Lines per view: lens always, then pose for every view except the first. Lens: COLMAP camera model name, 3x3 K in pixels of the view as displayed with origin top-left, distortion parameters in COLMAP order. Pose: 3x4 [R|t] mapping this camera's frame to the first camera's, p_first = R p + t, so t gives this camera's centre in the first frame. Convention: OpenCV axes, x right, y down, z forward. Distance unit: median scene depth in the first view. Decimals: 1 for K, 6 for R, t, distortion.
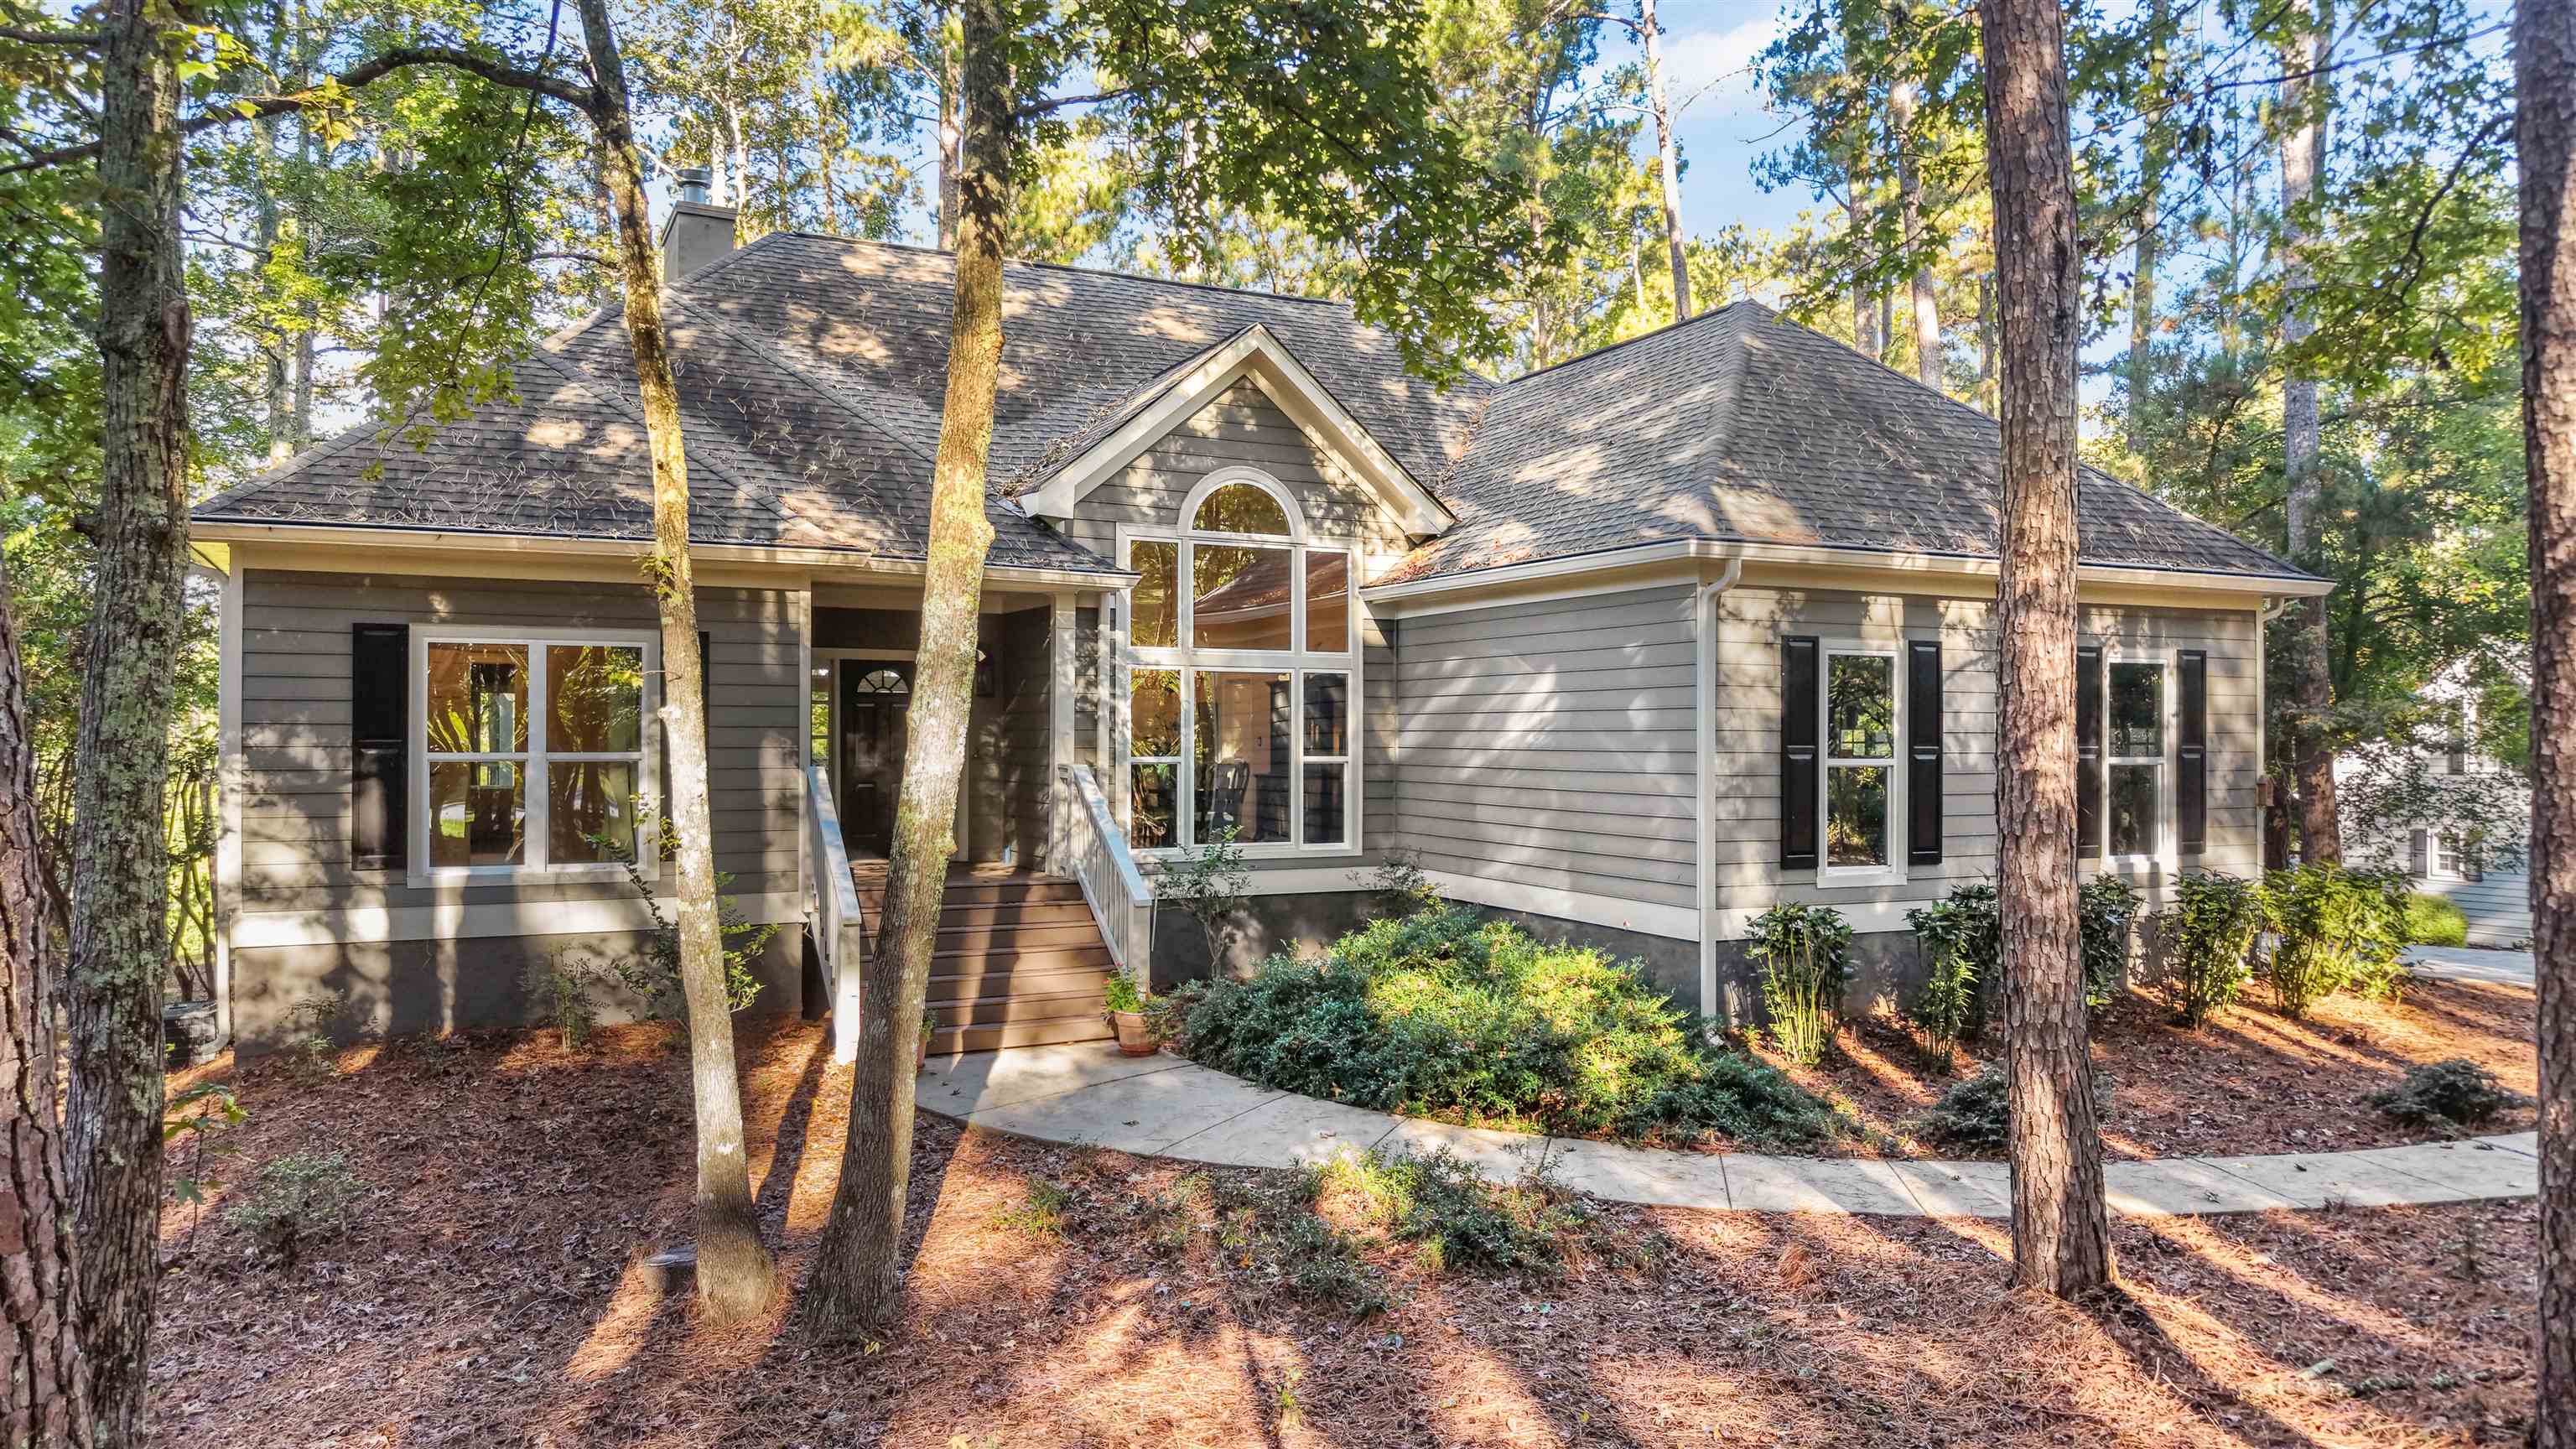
lens RADIAL K [[1737.6, 0, 1288.0], [0, 1737.6, 724.5], [0, 0, 1]] dist [0.039412, 0.000475]
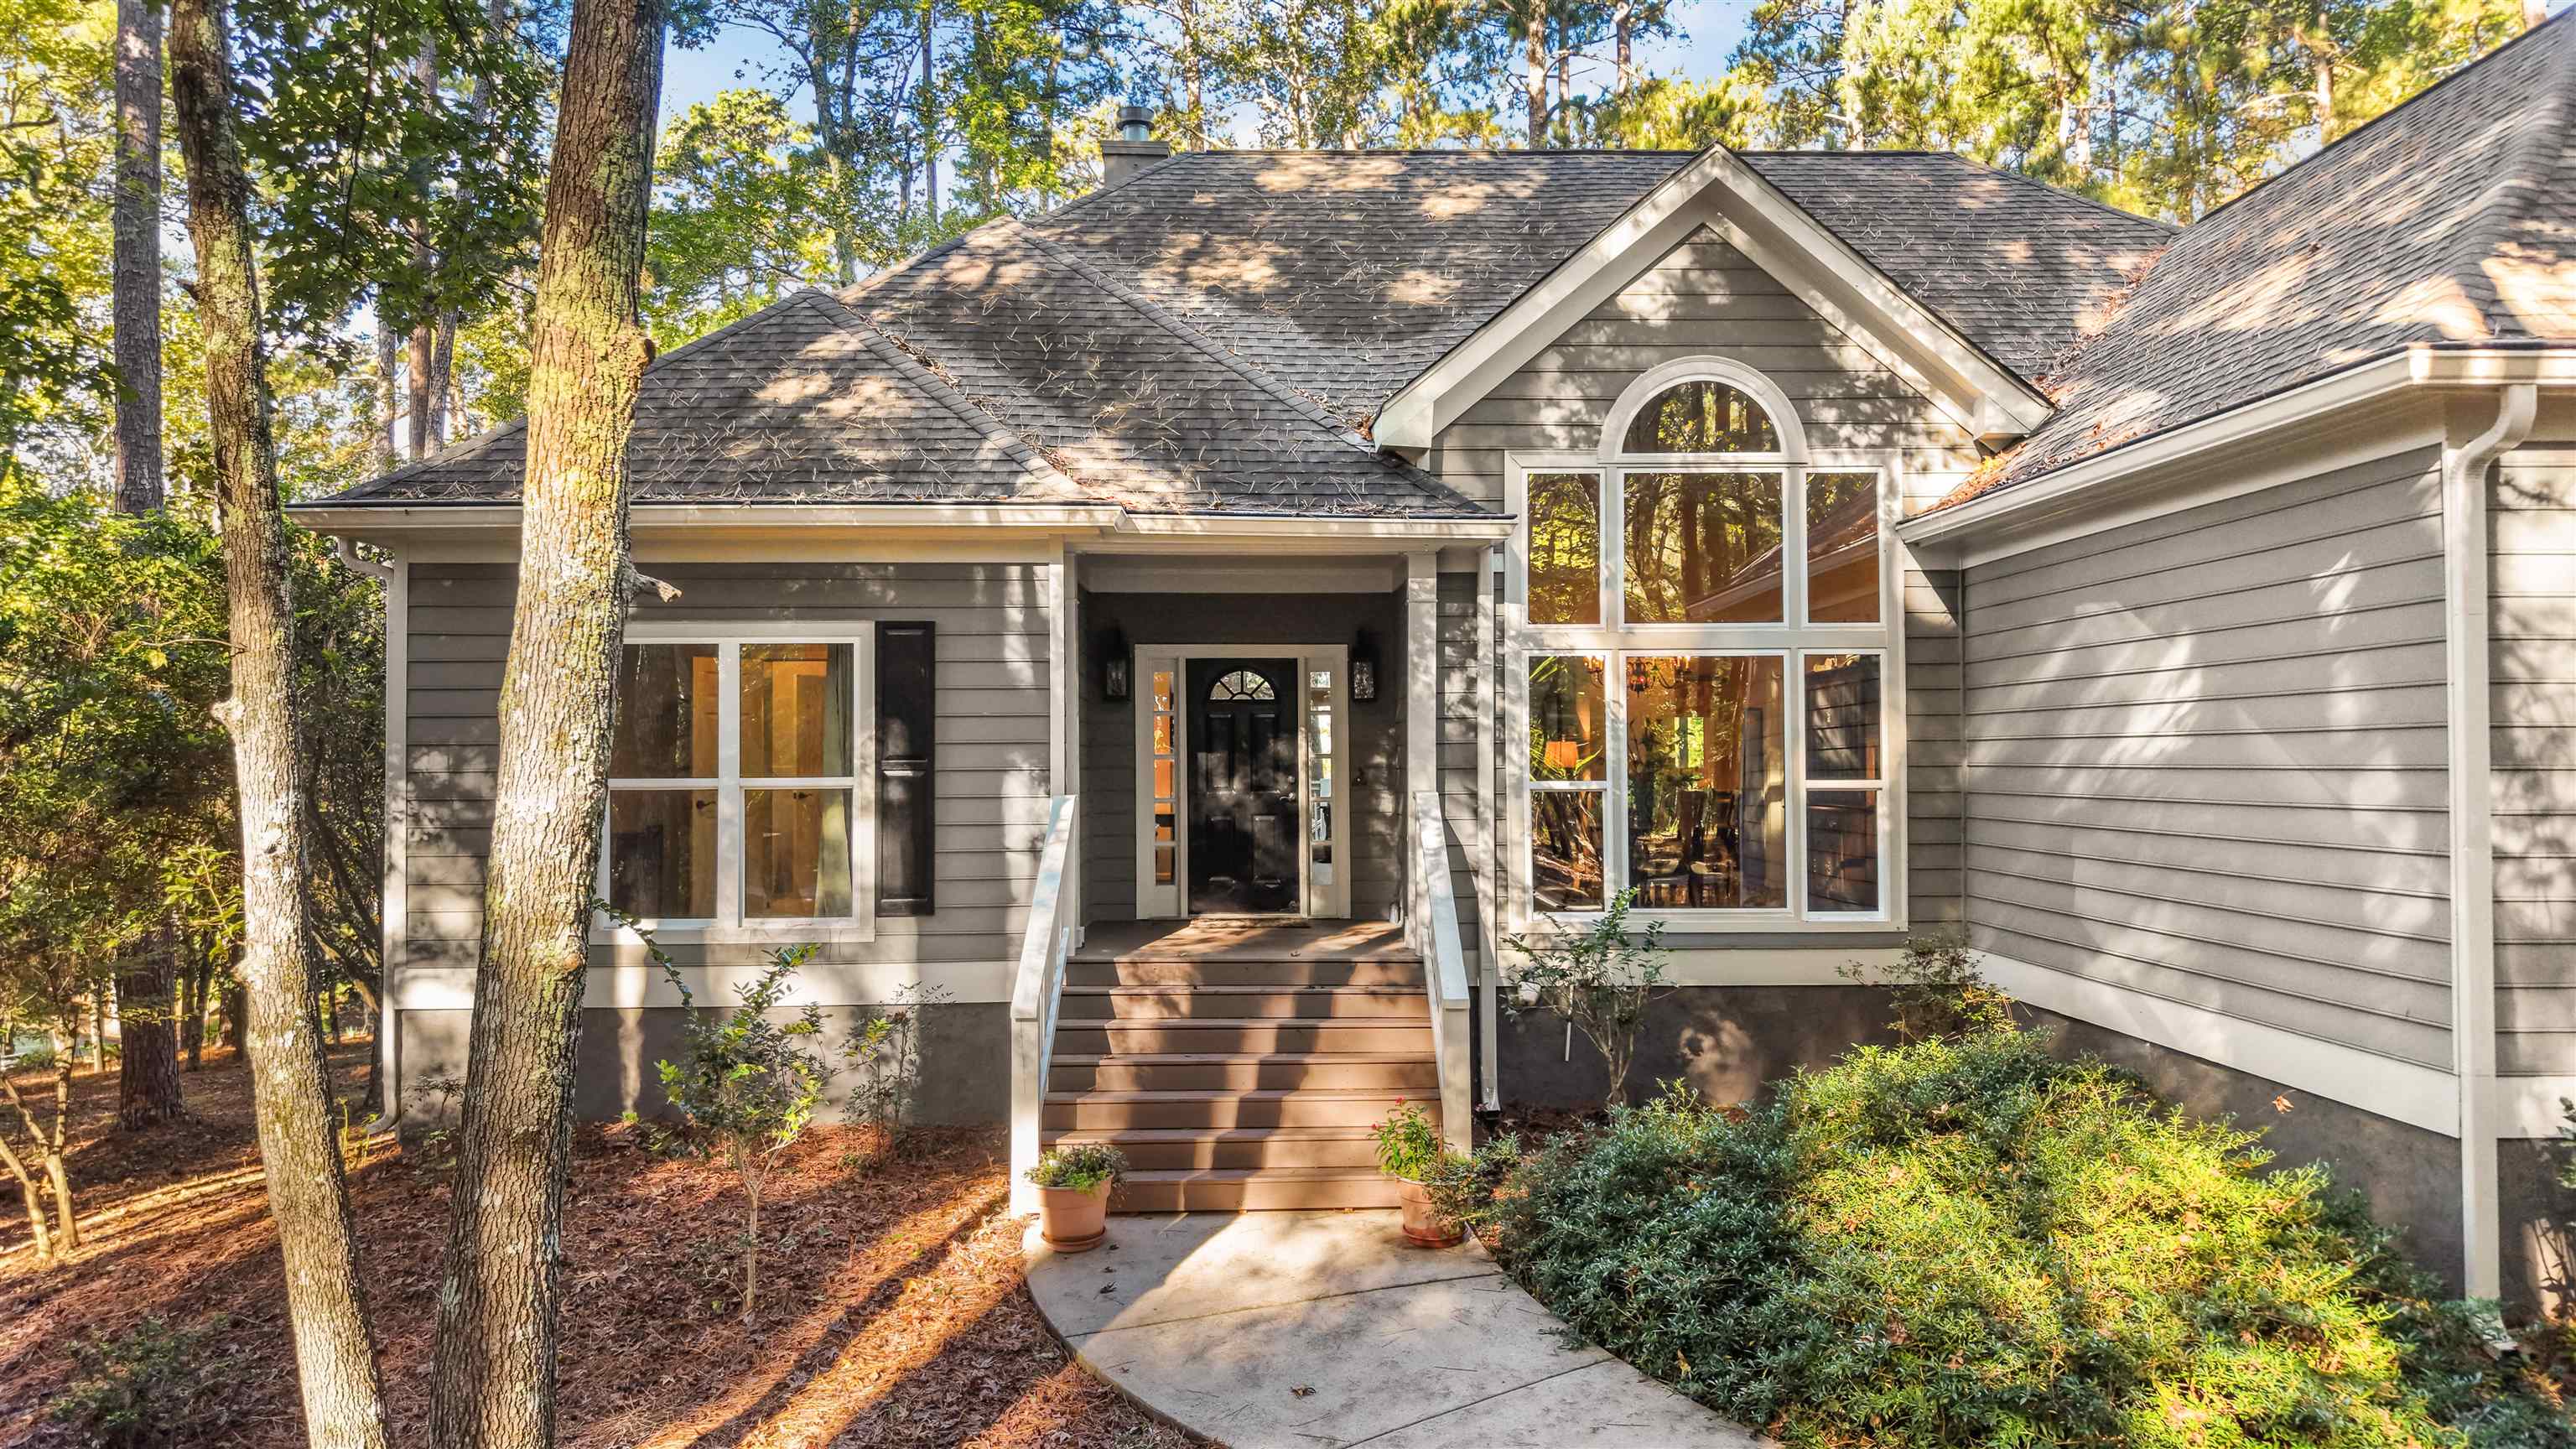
lens RADIAL K [[1726.6, 0, 1288.0], [0, 1726.6, 724.5], [0, 0, 1]] dist [0.034286, -0.055426]
pose [[0.903434, -0.017134, -0.428386, 0.121517], [0.010792, 0.999793, -0.017228, 0.006450], [0.428592, 0.010941, 0.903432, 0.330762]]
